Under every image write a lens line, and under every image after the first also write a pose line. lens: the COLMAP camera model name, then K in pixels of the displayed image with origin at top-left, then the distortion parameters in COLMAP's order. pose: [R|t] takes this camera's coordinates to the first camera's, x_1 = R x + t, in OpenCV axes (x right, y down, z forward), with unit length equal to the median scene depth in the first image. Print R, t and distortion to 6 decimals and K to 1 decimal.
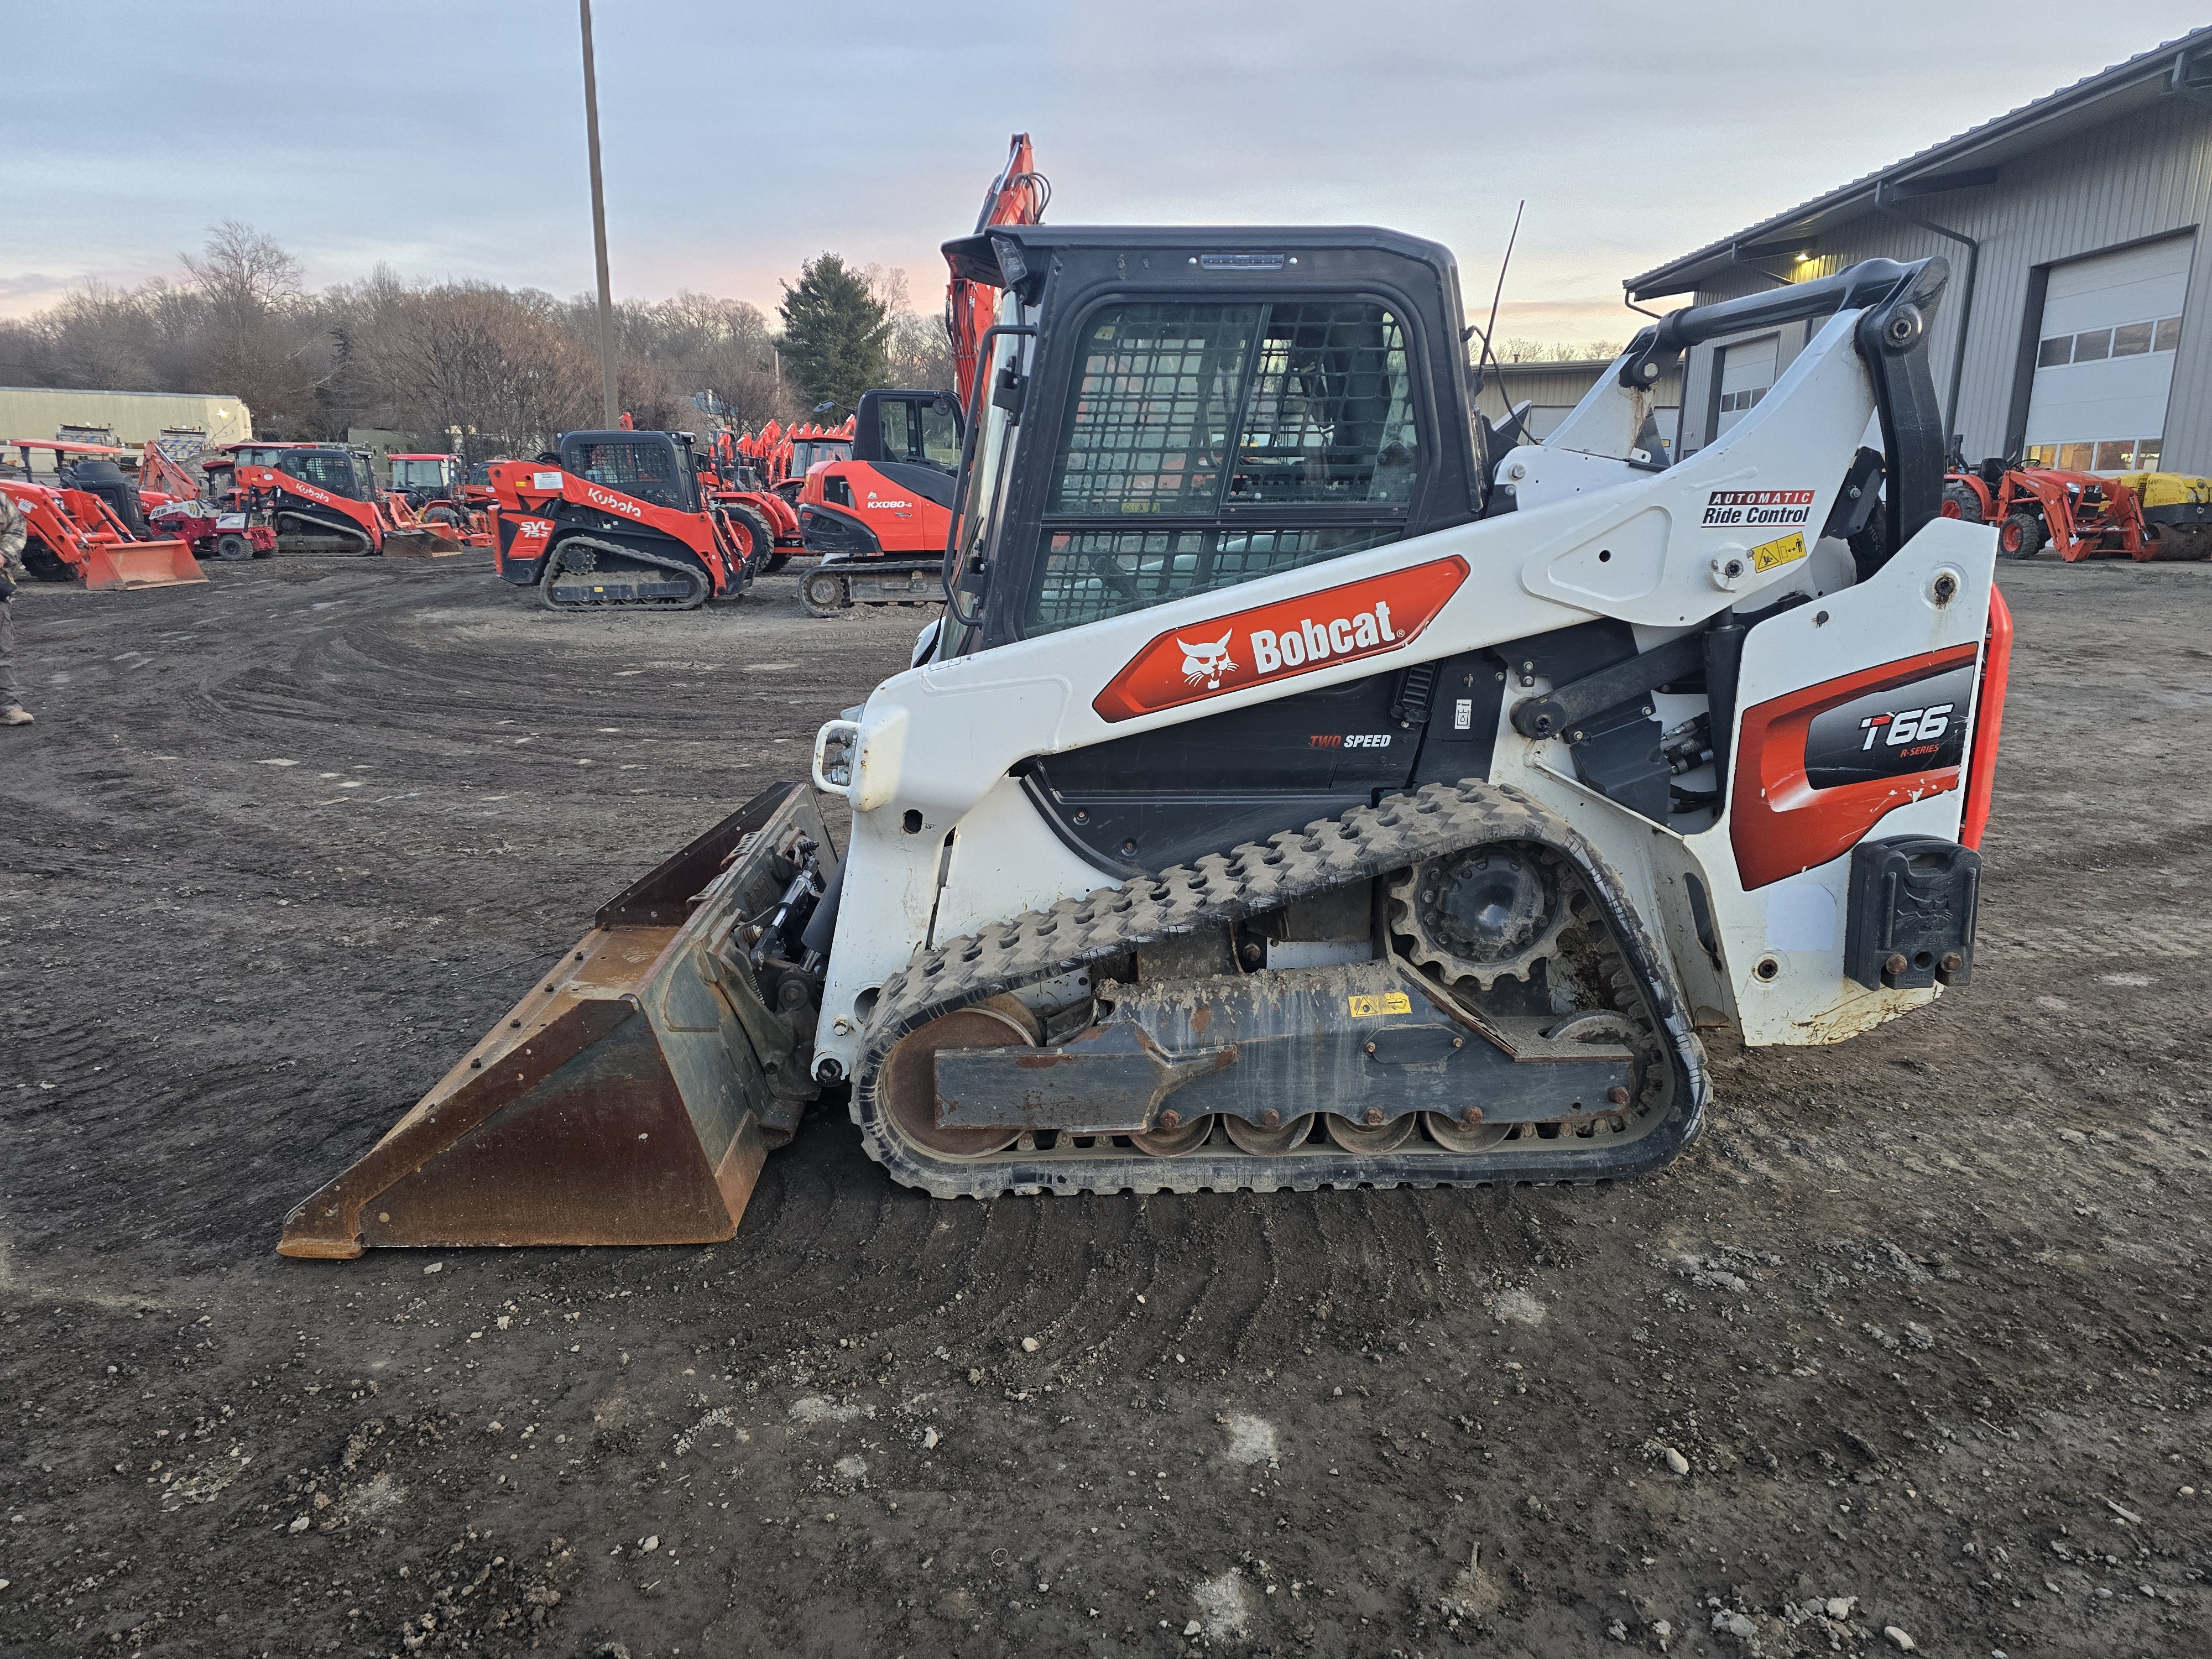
lens RADIAL K [[1506.3, 0, 1121.3], [0, 1506.3, 832.2], [0, 0, 1]] dist [0.094615, -0.091813]
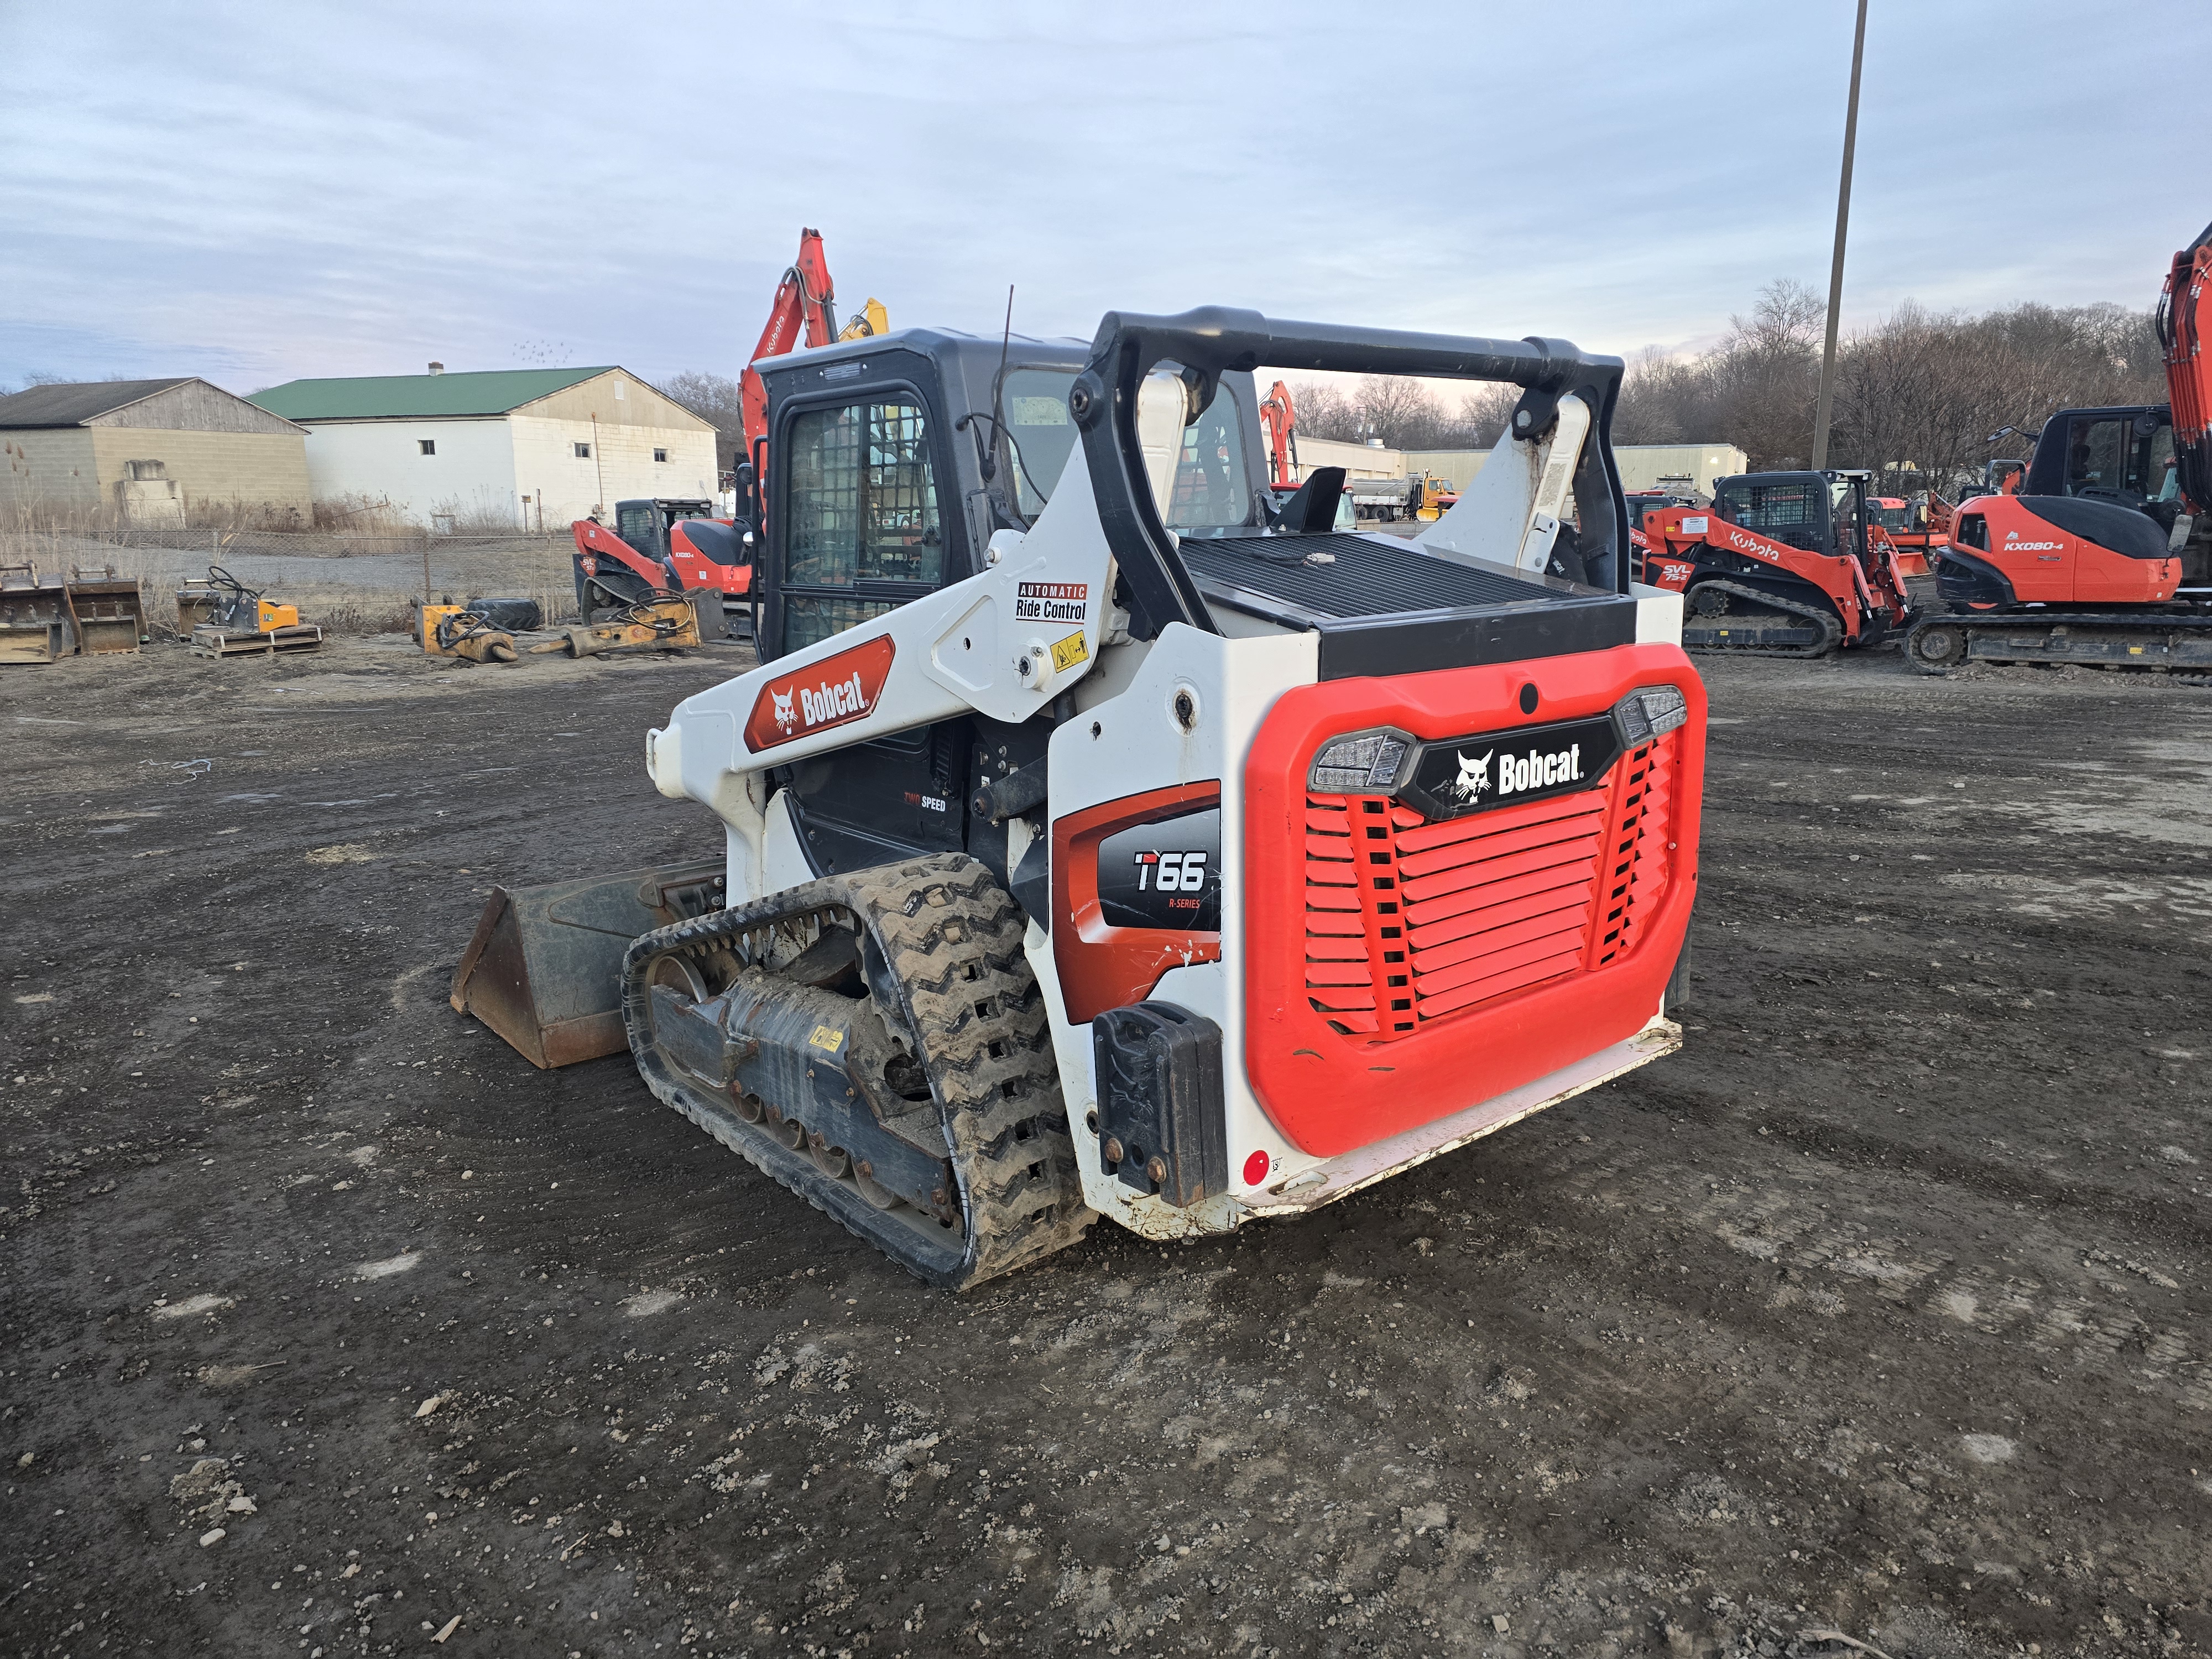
lens RADIAL K [[1506.3, 0, 1121.3], [0, 1506.3, 832.2], [0, 0, 1]] dist [0.094615, -0.091813]
pose [[0.602215, 0.153547, -0.783429, 1.119422], [-0.170650, 0.983407, 0.061565, -0.133948], [0.779882, 0.096617, 0.618425, 0.471625]]
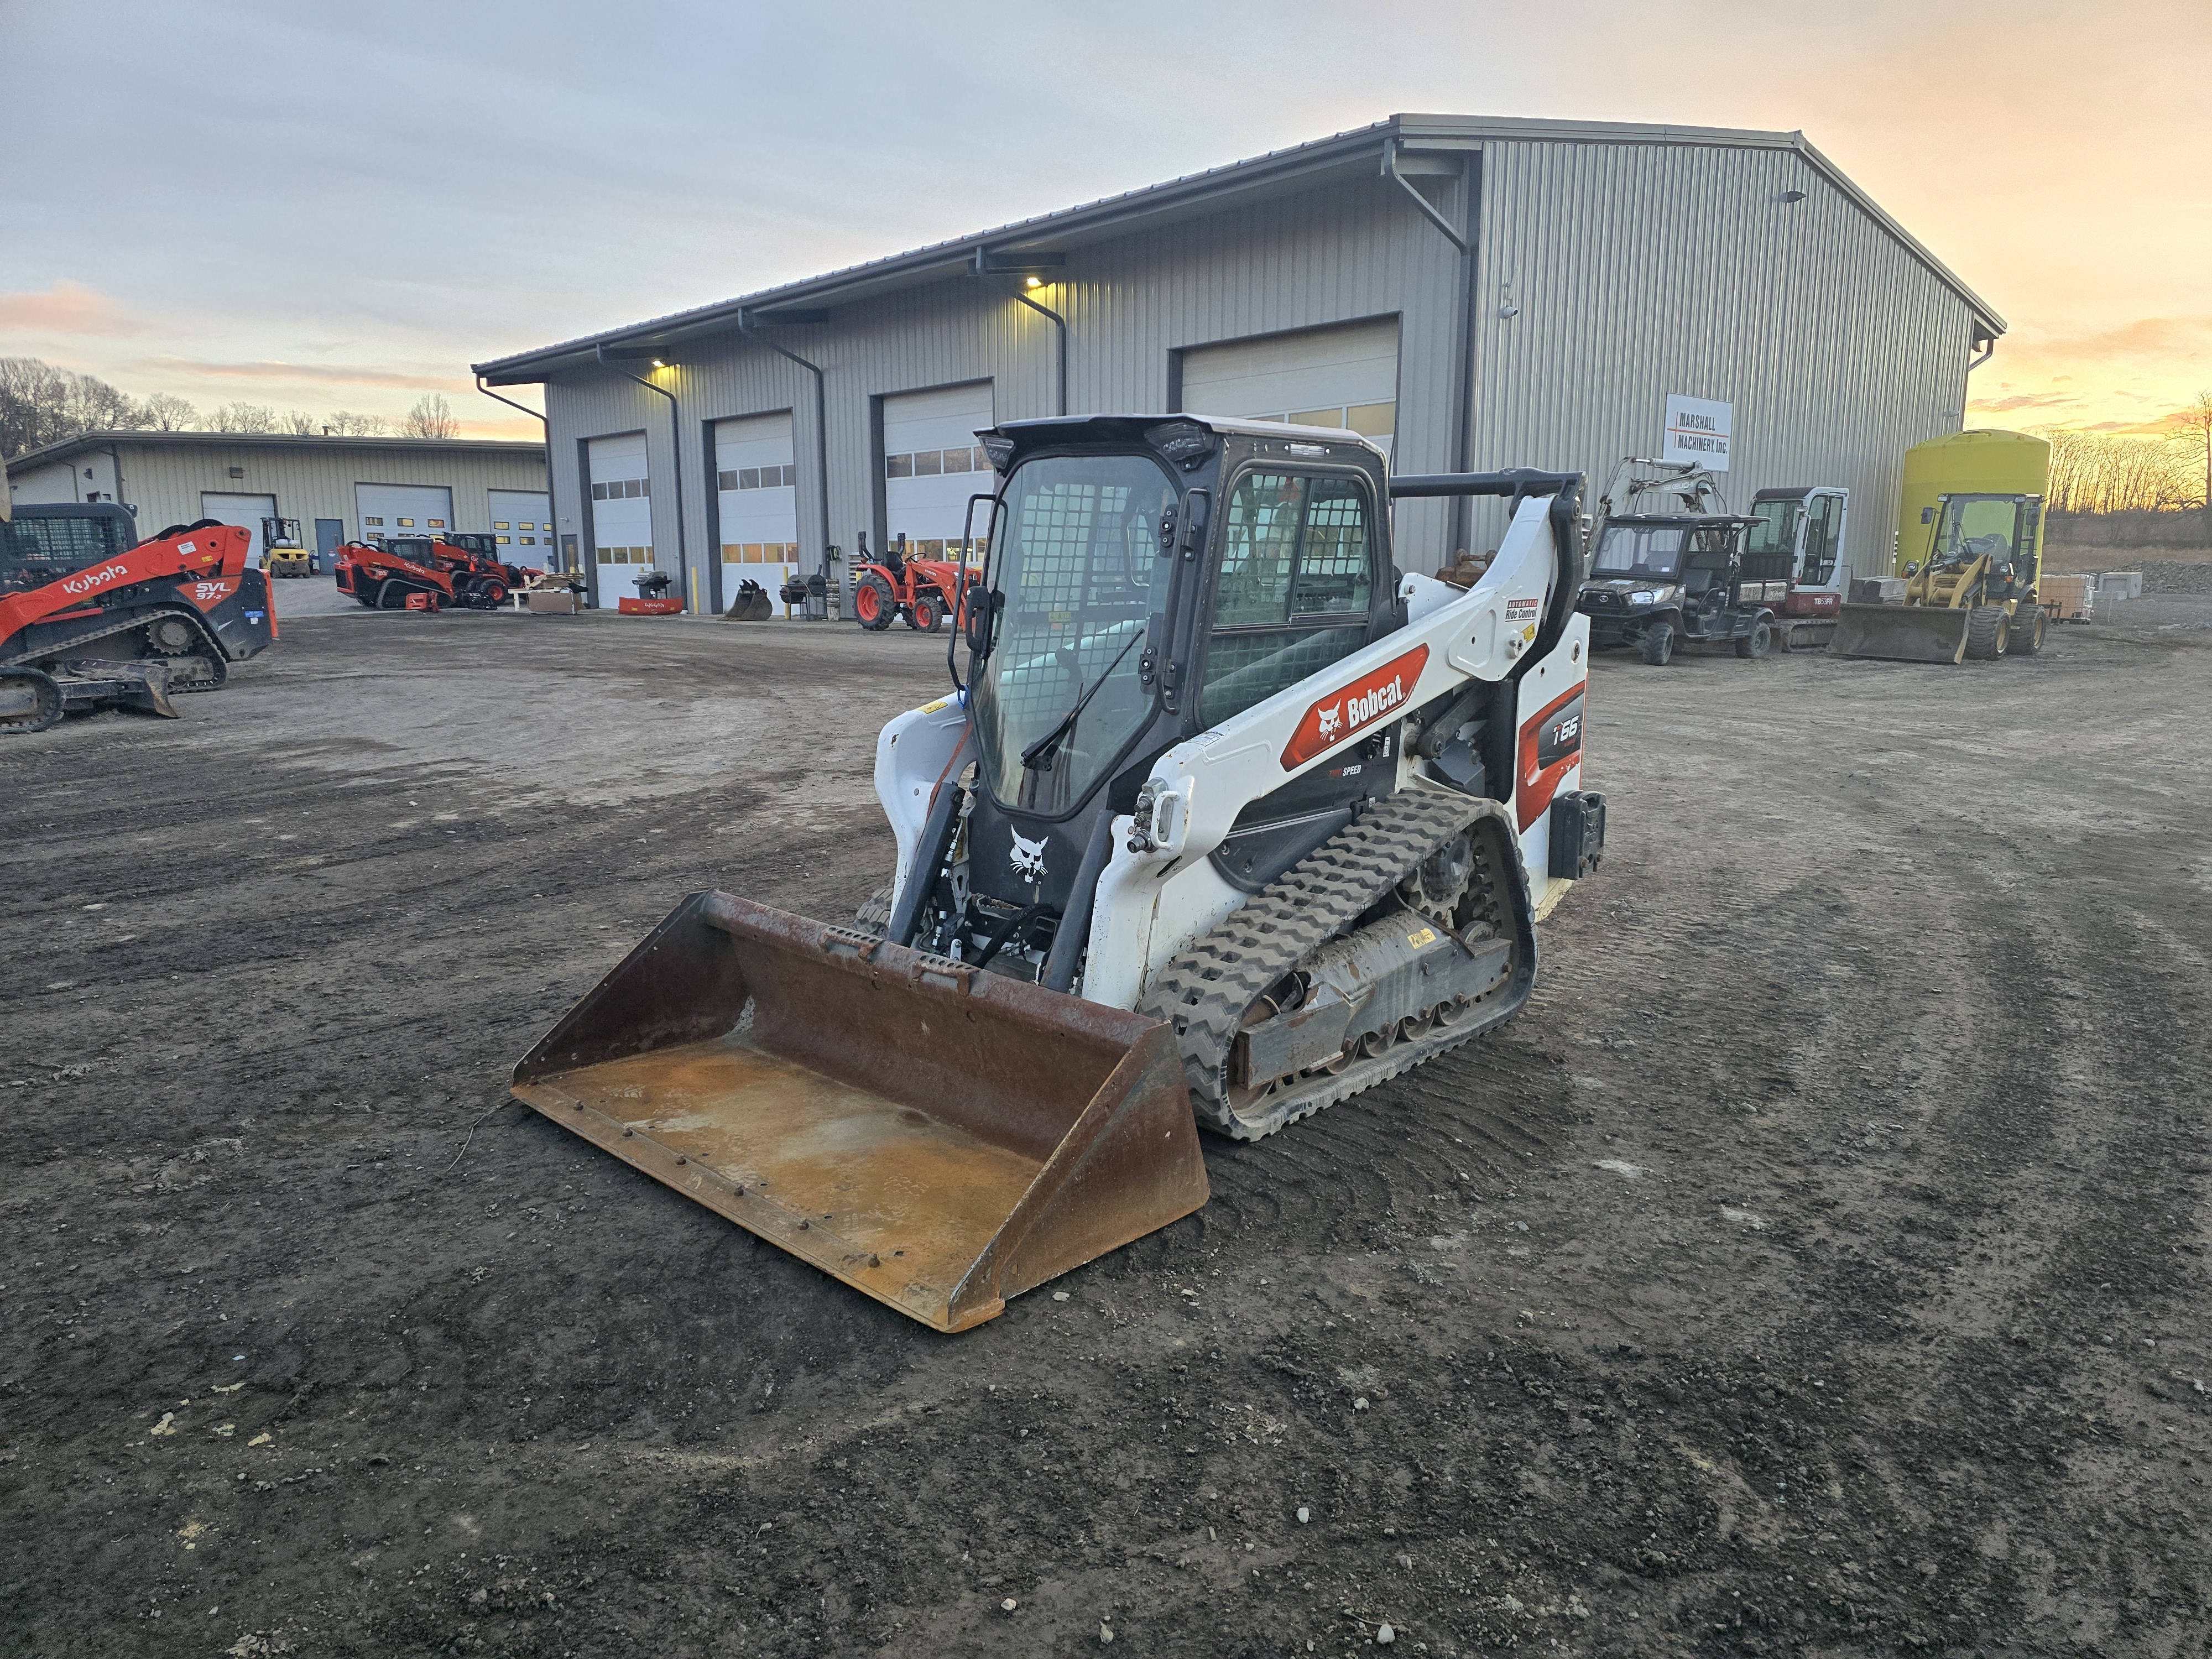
lens RADIAL K [[1499.7, 0, 1160.7], [0, 1499.7, 853.0], [0, 0, 1]] dist [0.097269, -0.091763]
pose [[0.695361, -0.138977, 0.705095, -1.054936], [0.163625, 0.985971, 0.032972, -0.062339], [-0.699785, 0.092443, 0.708346, 0.104417]]
